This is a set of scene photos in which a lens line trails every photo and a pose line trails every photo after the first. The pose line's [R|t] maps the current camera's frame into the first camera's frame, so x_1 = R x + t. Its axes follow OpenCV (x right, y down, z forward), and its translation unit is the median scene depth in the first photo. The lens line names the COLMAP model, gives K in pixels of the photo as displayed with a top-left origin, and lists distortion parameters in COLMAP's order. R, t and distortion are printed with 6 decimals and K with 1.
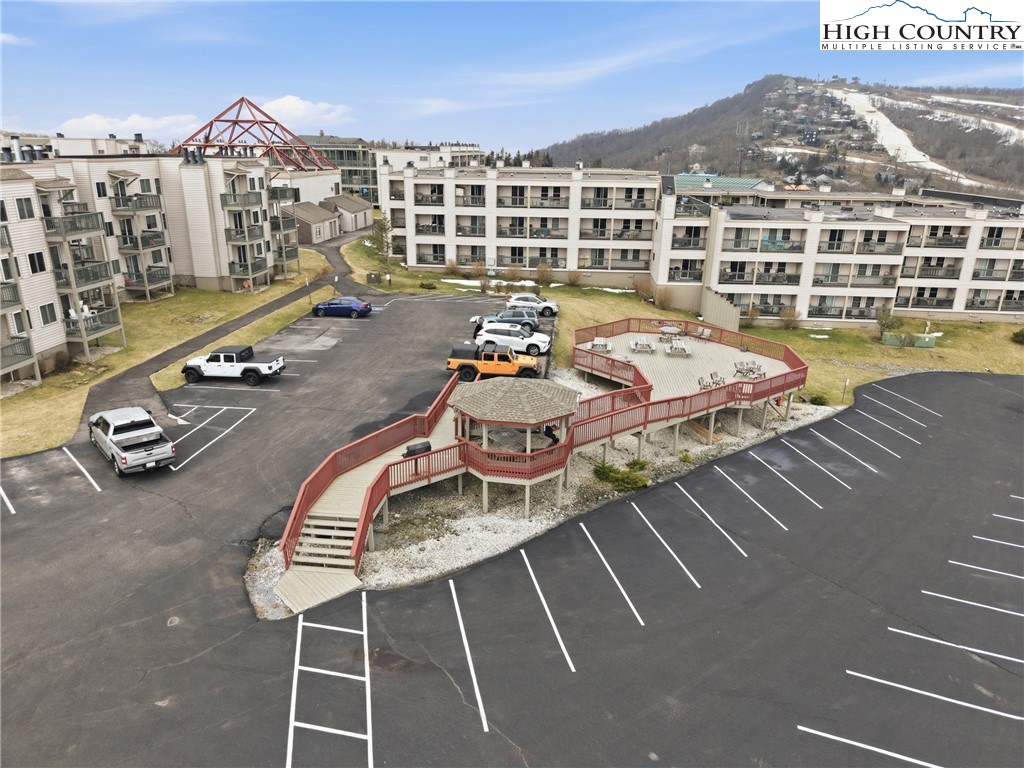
lens RADIAL K [[699.3, 0, 512.0], [0, 699.3, 384.0], [0, 0, 1]] dist [0.048762, -0.052137]
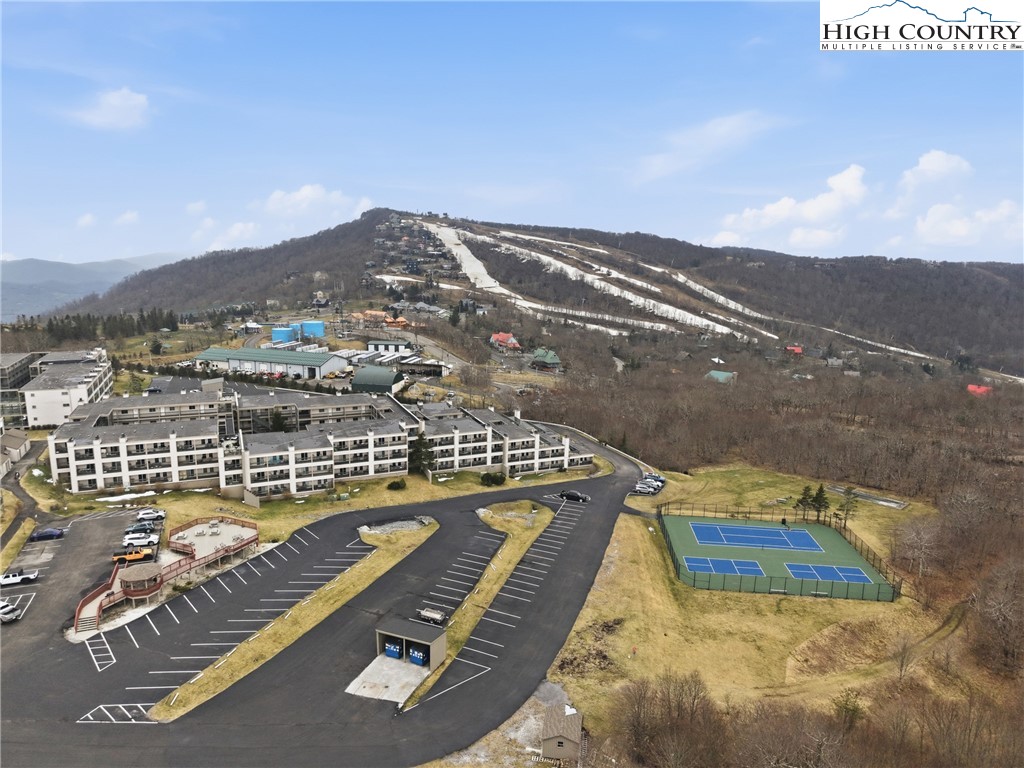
lens RADIAL K [[699.3, 0, 512.0], [0, 699.3, 384.0], [0, 0, 1]] dist [0.048762, -0.052137]
pose [[0.885569, -0.092492, 0.455207, 0.047866], [0.150547, 0.984229, -0.092895, -0.112673], [-0.439435, 0.150794, 0.885527, -1.158448]]
